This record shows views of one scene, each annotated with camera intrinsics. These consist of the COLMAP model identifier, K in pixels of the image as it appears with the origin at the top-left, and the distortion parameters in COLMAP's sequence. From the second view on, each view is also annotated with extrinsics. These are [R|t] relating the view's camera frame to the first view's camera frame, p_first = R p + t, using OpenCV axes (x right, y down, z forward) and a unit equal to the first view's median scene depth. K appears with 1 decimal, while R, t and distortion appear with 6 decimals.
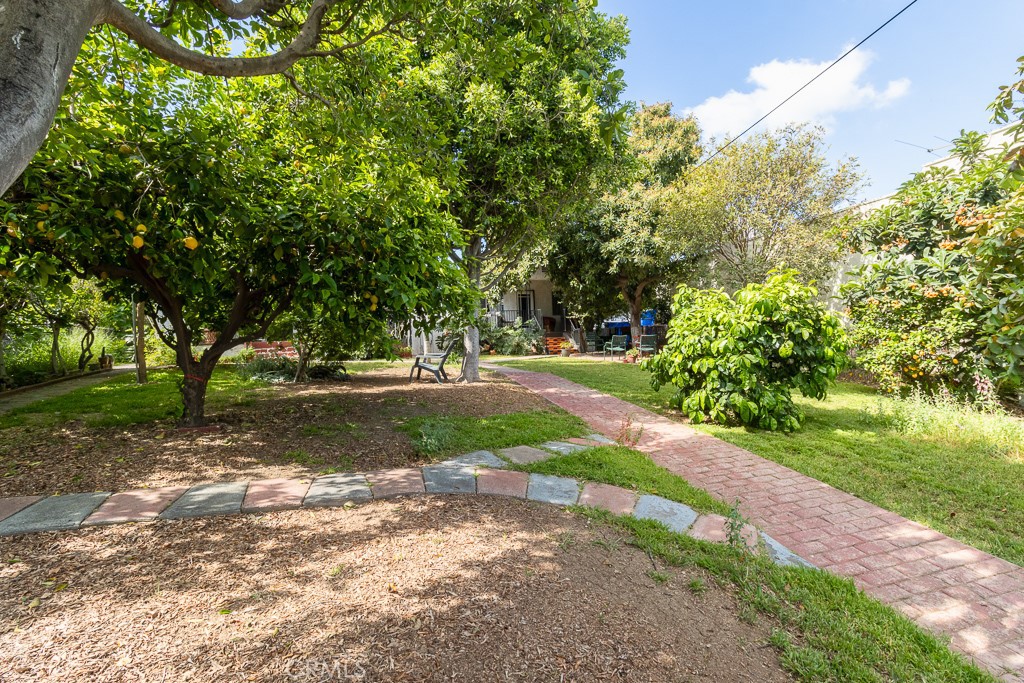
lens RADIAL K [[471.8, 0, 513.2], [0, 471.8, 340.2], [0, 0, 1]] dist [-0.000393, -0.000002]
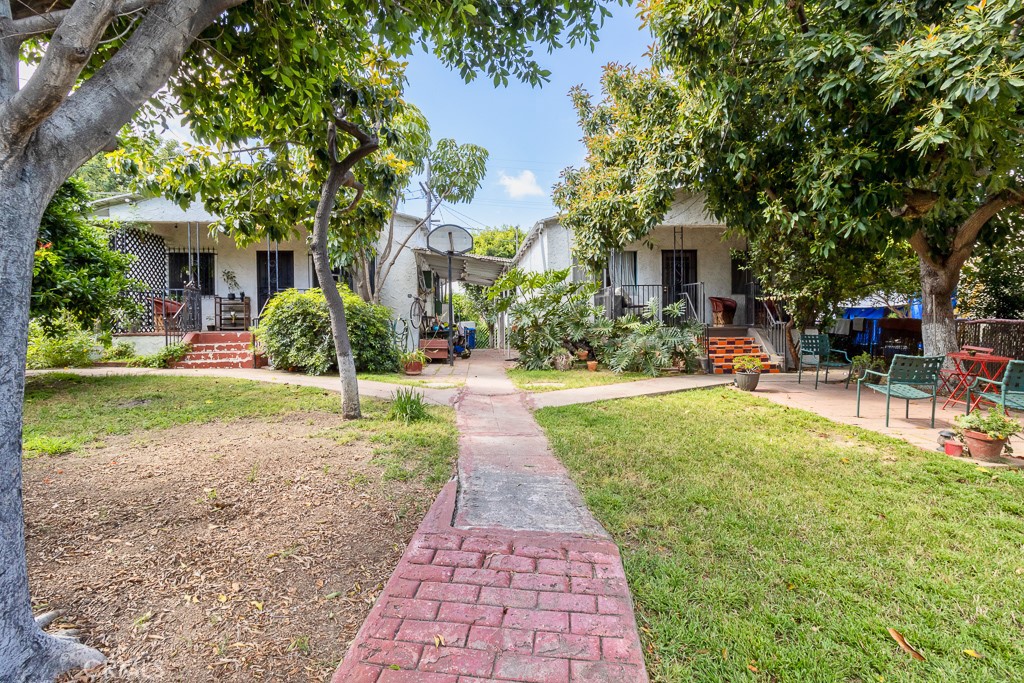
lens RADIAL K [[476.3, 0, 511.3], [0, 476.3, 334.2], [0, 0, 1]] dist [0.001175, -0.000145]
pose [[0.927835, 0.037003, -0.371151, 0.064012], [-0.025828, 0.999052, 0.035036, -0.023352], [0.372096, -0.022922, 0.927911, 0.458792]]
